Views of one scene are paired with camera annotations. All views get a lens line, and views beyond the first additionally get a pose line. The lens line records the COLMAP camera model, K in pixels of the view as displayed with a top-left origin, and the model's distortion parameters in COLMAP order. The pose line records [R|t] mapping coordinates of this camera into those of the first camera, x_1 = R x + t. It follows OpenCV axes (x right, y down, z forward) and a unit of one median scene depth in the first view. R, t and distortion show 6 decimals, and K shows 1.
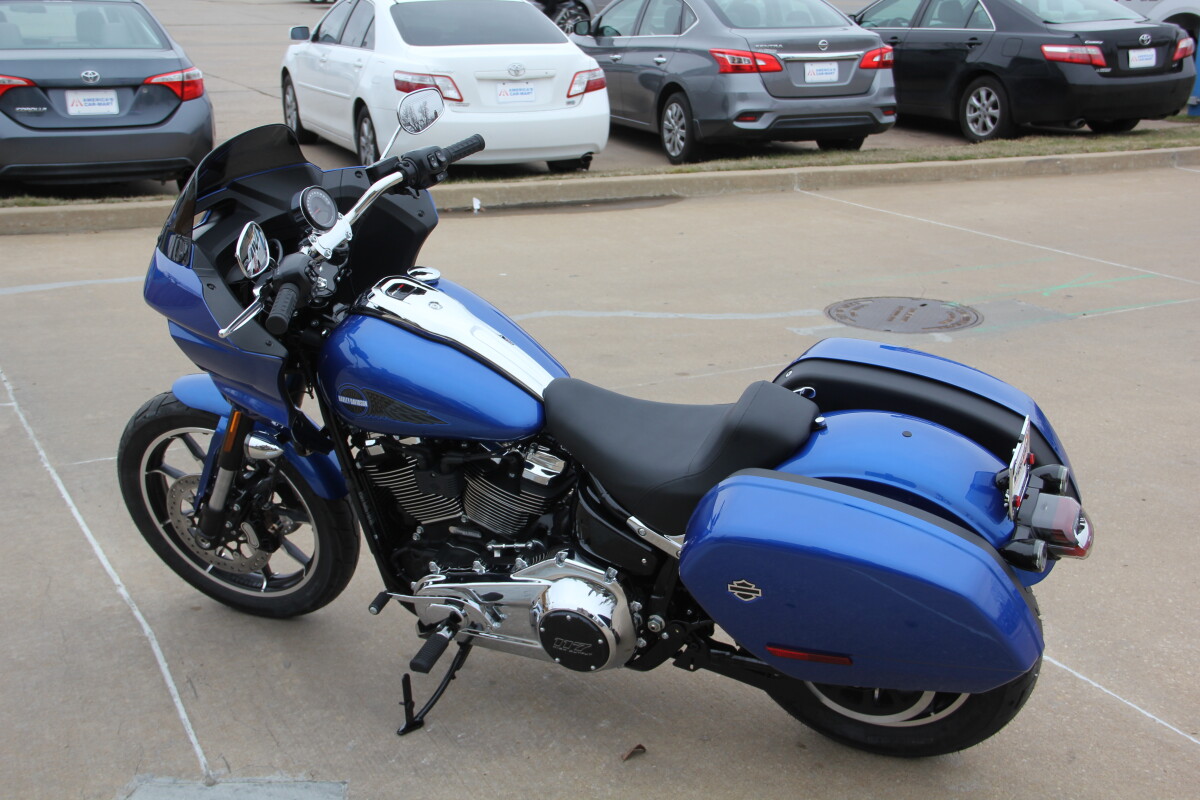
lens RADIAL K [[1477.6, 0, 624.0], [0, 1477.6, 402.1], [0, 0, 1]] dist [0.026714, 0.296511]
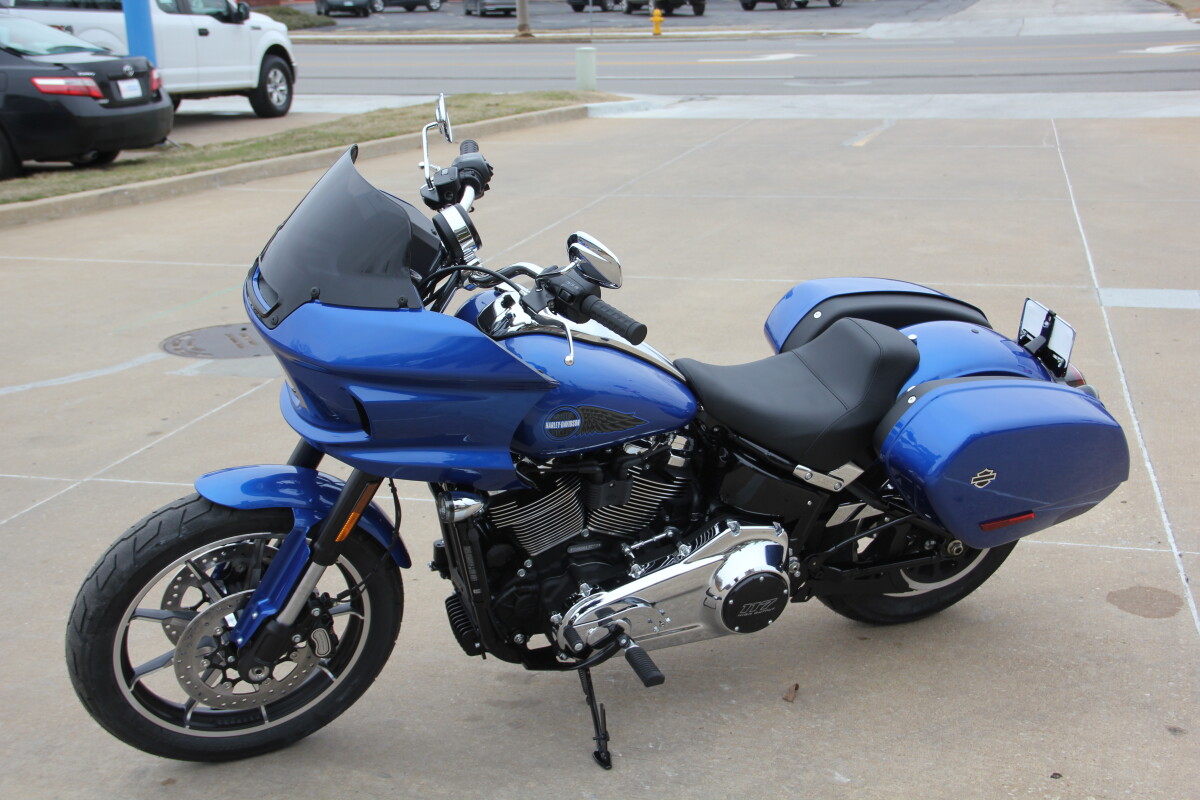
lens RADIAL K [[1477.6, 0, 624.0], [0, 1477.6, 402.1], [0, 0, 1]] dist [0.026714, 0.296511]
pose [[0.676725, -0.213402, 0.704629, -0.233079], [0.232956, 0.969963, 0.070028, -0.020120], [-0.698408, 0.116758, 0.706112, 0.092566]]
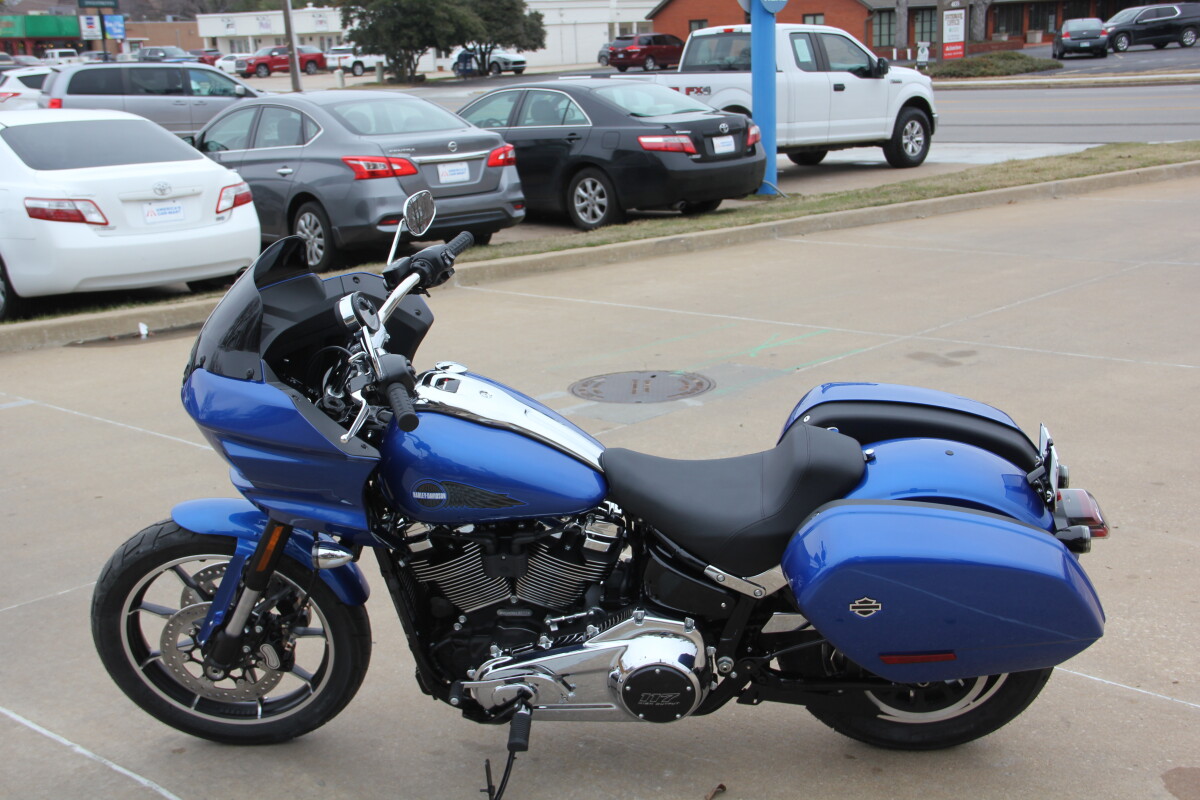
lens RADIAL K [[1495.3, 0, 618.5], [0, 1495.3, 401.6], [0, 0, 1]] dist [0.000969, 0.418157]
pose [[0.945017, -0.113670, 0.306630, -0.106821], [0.134992, 0.989626, -0.049175, 0.001135], [-0.297859, 0.087863, 0.950558, -0.007112]]
